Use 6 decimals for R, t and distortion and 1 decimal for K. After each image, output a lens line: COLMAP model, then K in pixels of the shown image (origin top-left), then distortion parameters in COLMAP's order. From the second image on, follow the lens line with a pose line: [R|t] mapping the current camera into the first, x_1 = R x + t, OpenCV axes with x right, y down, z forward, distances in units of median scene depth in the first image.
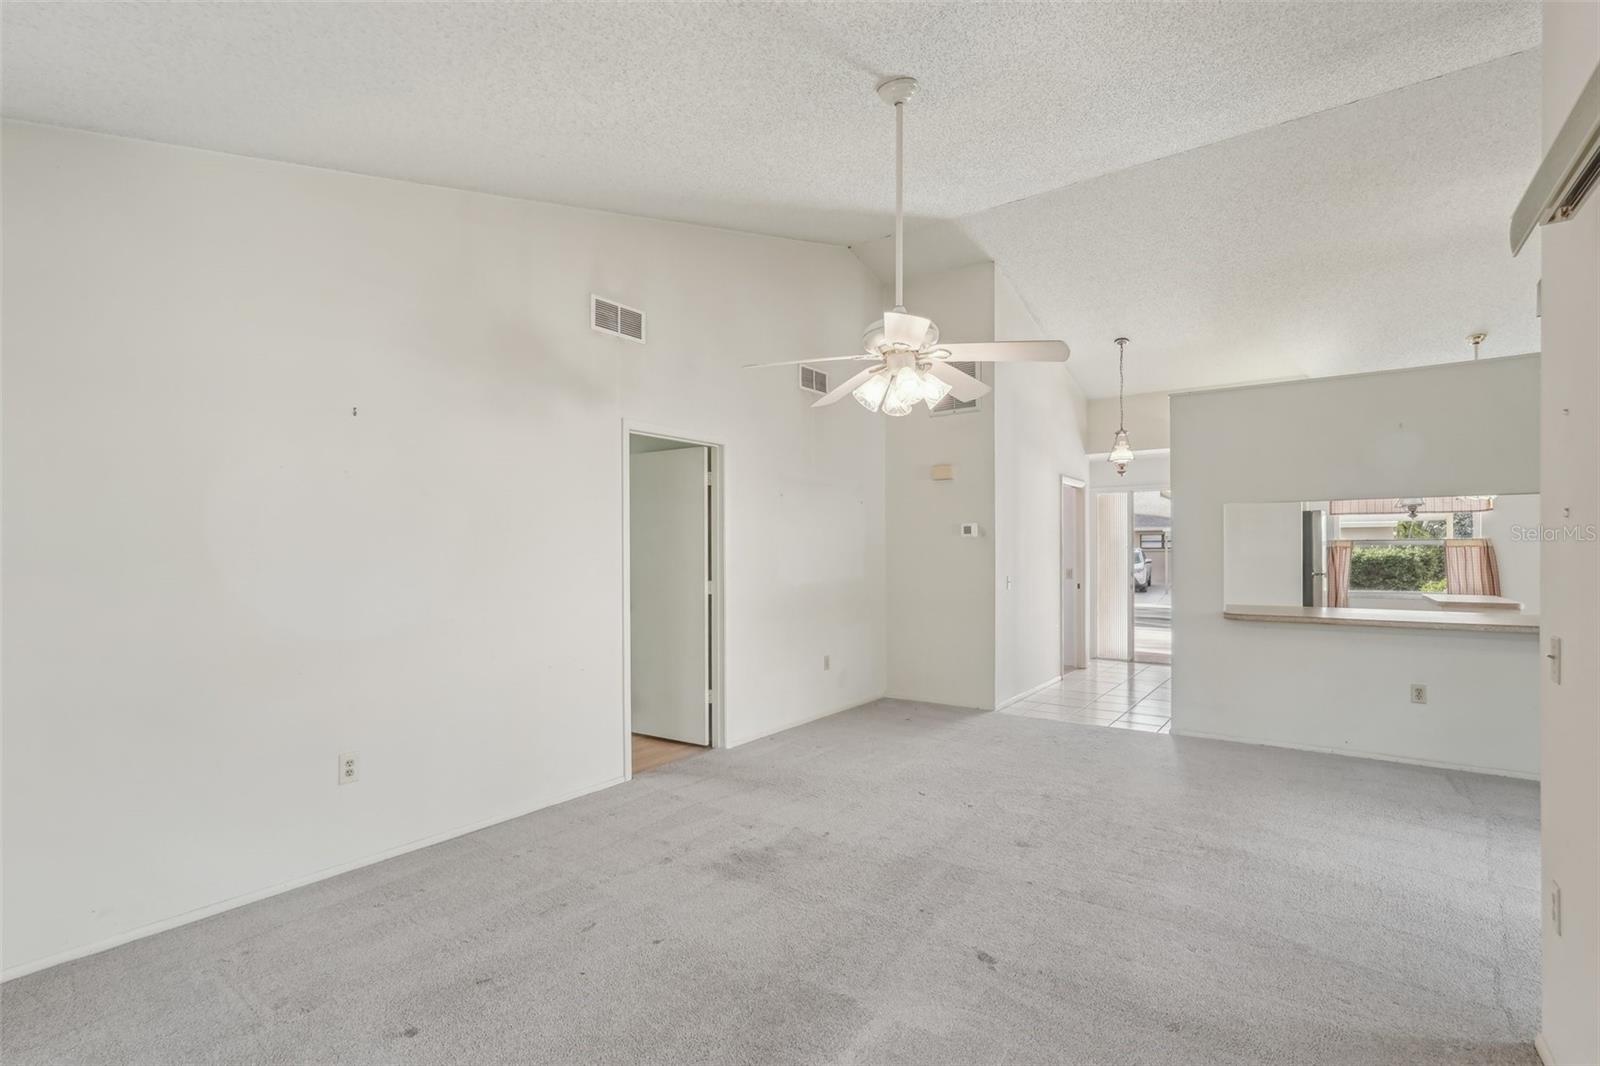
lens RADIAL K [[727.5, 0, 798.6], [0, 727.5, 549.3], [0, 0, 1]] dist [-0.014704, 0.008025]
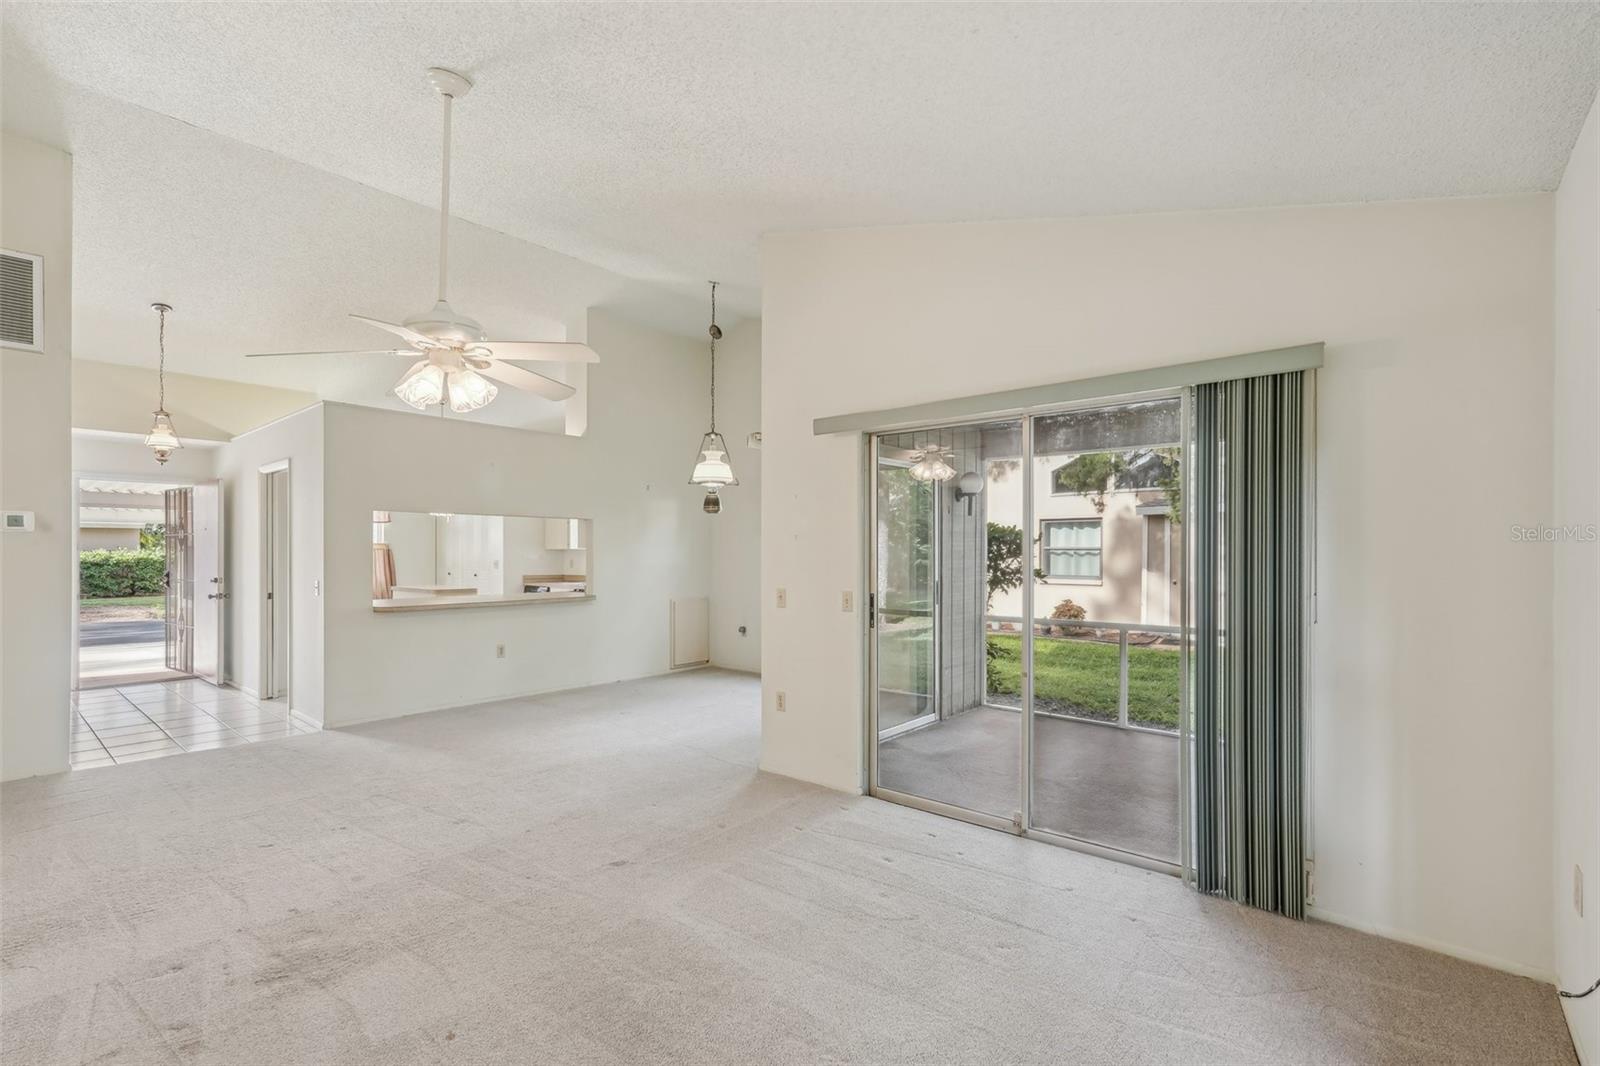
lens RADIAL K [[727.5, 0, 774.8], [0, 727.5, 552.0], [0, 0, 1]] dist [-0.014704, 0.008025]
pose [[0.092597, 0.002545, 0.995700, -0.430043], [-0.002943, 0.999993, -0.002283, 0.002404], [-0.995699, -0.002719, 0.092604, 0.253858]]
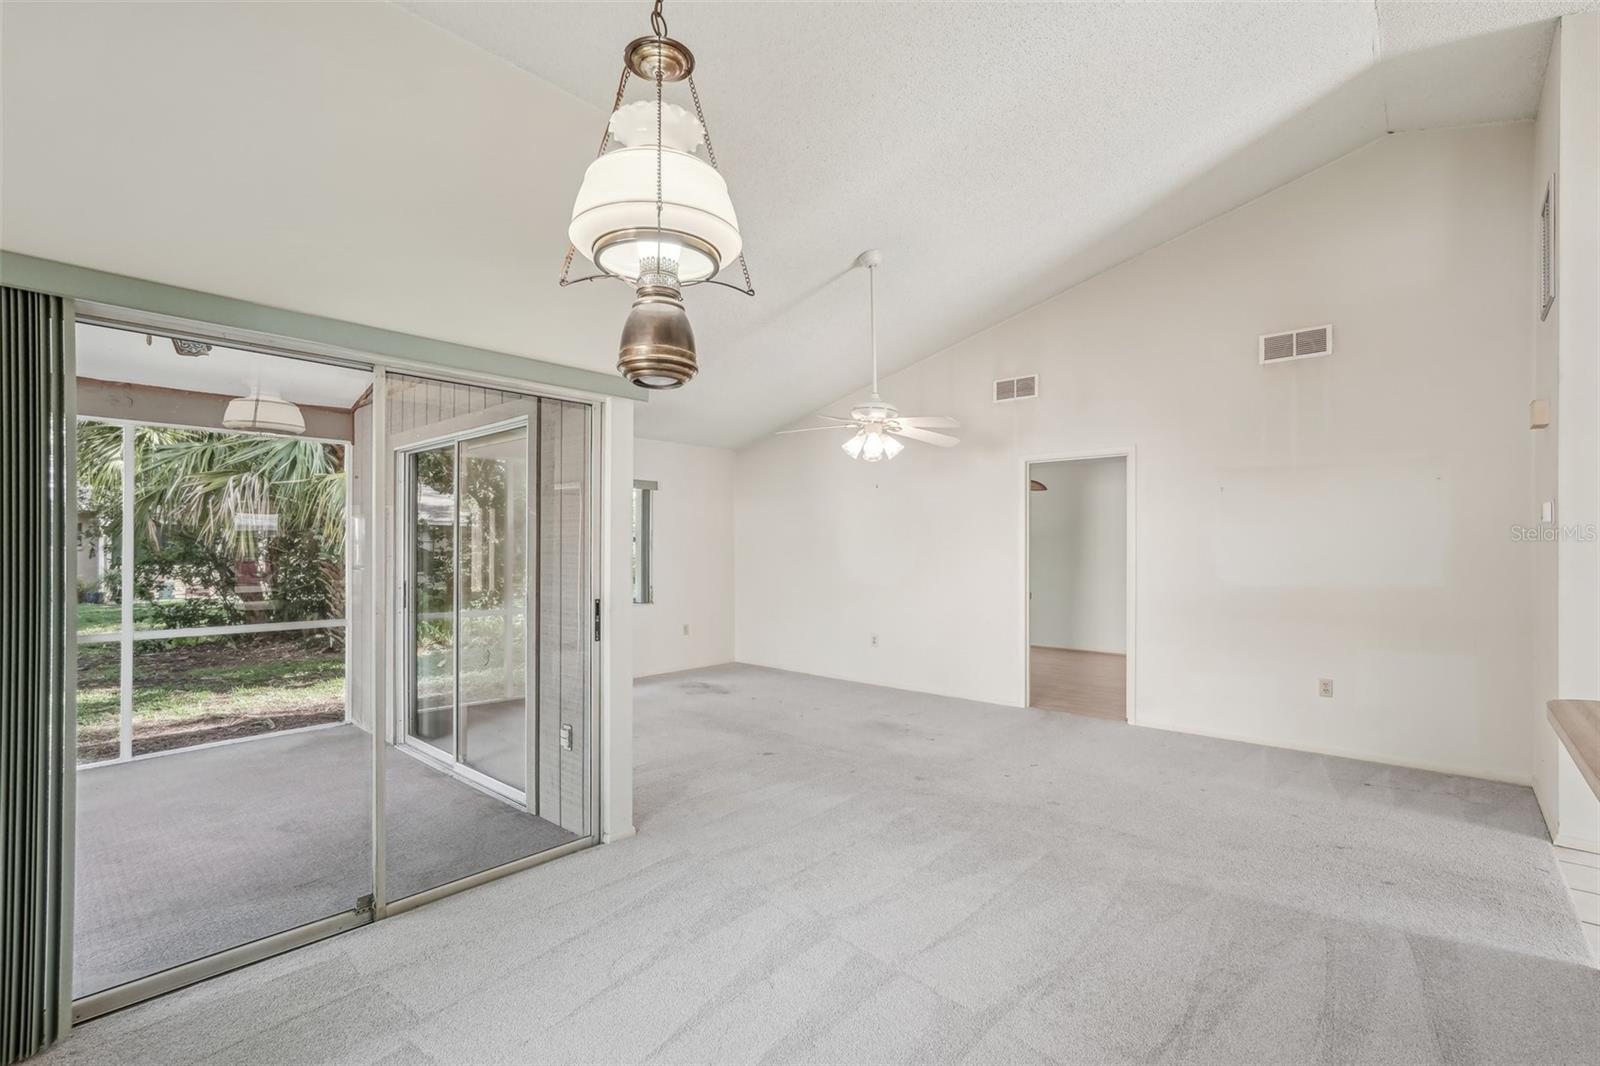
lens RADIAL K [[727.5, 0, 802.2], [0, 727.5, 535.5], [0, 0, 1]] dist [-0.014704, 0.008025]
pose [[-0.090188, -0.011837, -0.995854, 0.947564], [0.002900, 0.999922, -0.012148, -0.003630], [0.995920, -0.003984, -0.090147, 0.538575]]
